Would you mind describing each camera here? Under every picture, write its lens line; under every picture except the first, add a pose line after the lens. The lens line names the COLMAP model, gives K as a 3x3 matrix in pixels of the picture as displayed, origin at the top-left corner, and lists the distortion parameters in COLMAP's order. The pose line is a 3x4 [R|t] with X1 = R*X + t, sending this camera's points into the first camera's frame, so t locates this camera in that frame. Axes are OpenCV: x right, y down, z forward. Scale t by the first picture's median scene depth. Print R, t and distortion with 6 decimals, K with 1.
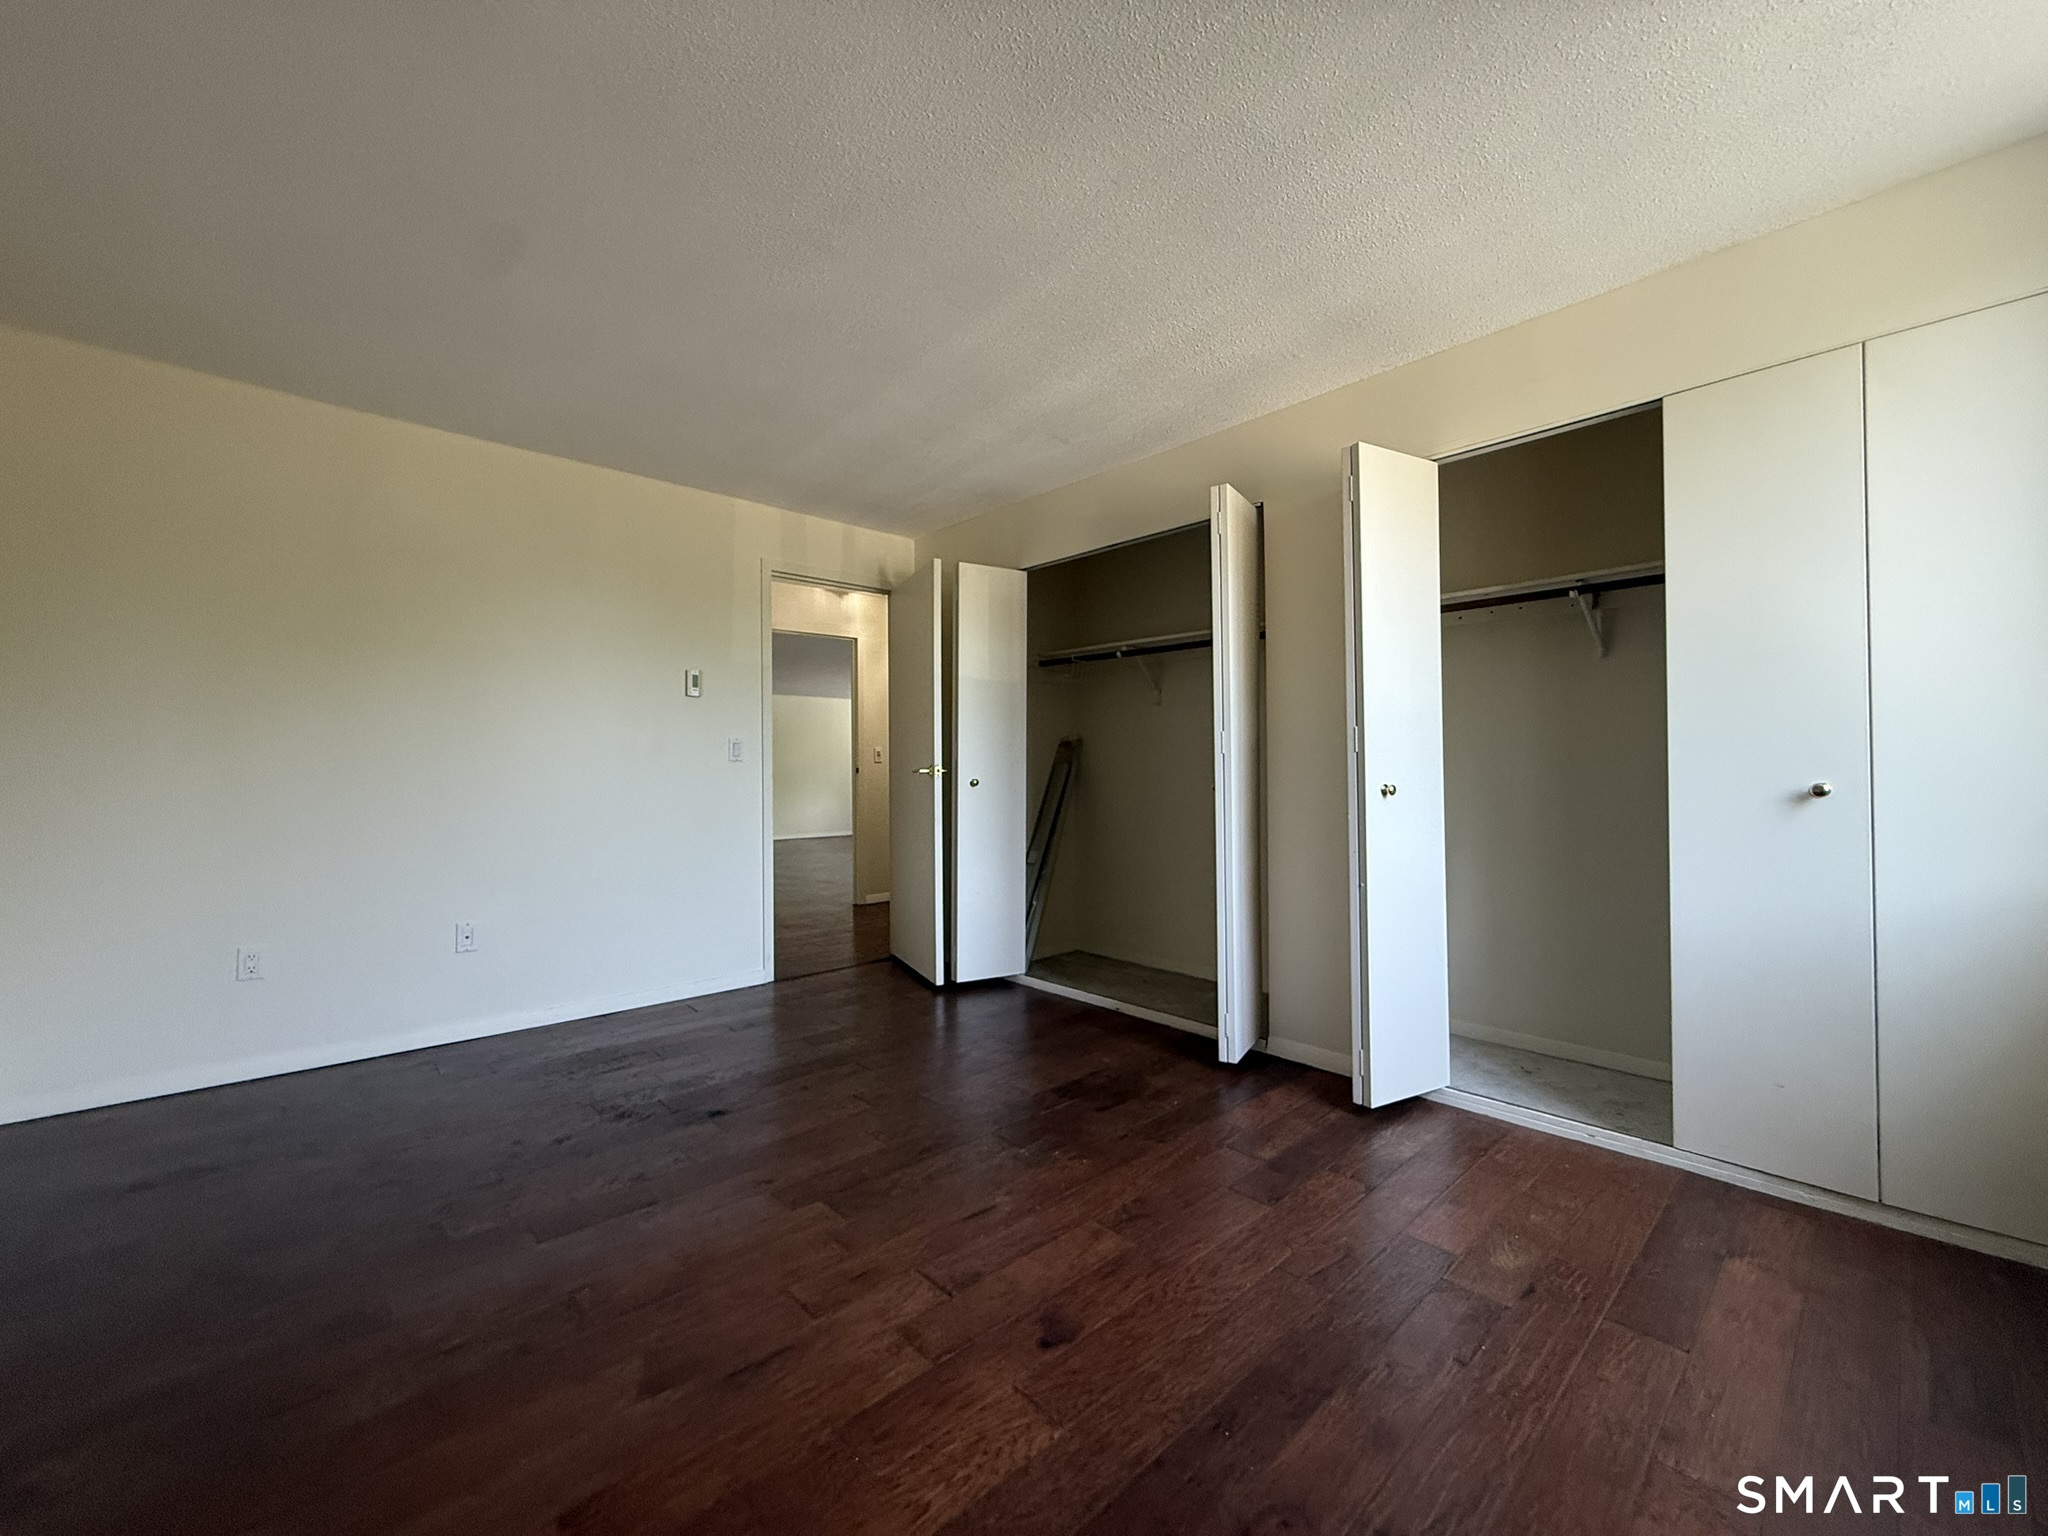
lens RADIAL K [[819.9, 0, 1017.0], [0, 819.9, 761.2], [0, 0, 1]] dist [0.000188, -0.000018]
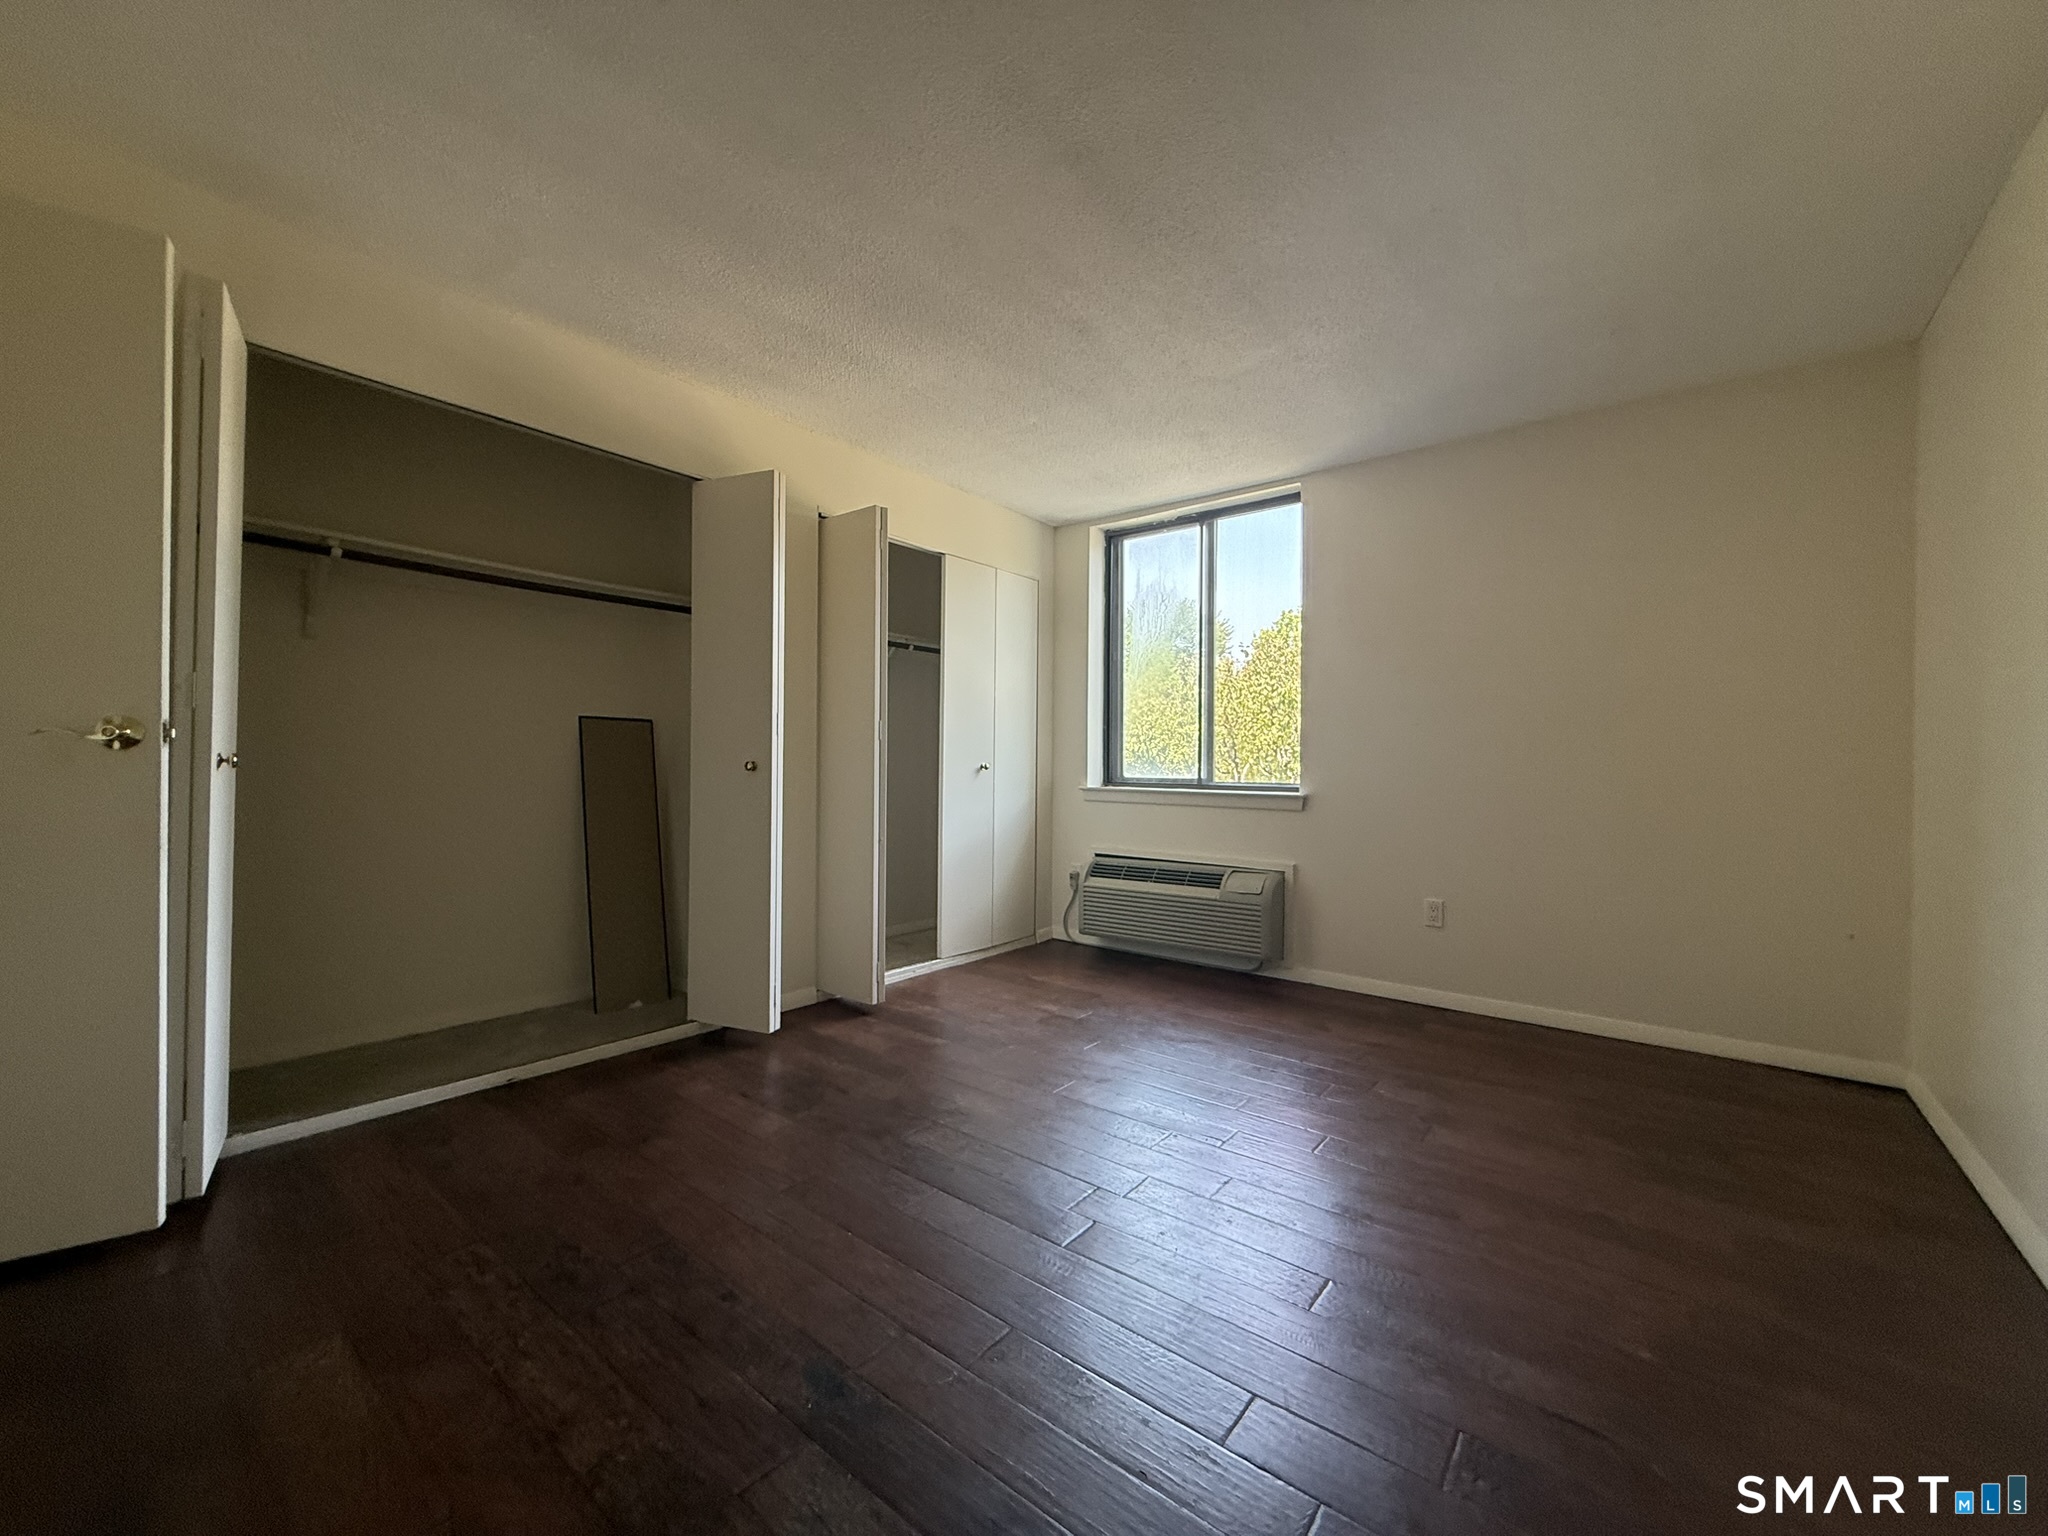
lens RADIAL K [[812.3, 0, 1017.0], [0, 812.3, 757.0], [0, 0, 1]] dist [0.000521, 0.000301]
pose [[-0.134751, 0.010040, 0.990829, -0.804824], [-0.019849, 0.999721, -0.012829, 0.024653], [-0.990681, -0.021396, -0.134514, 0.825954]]
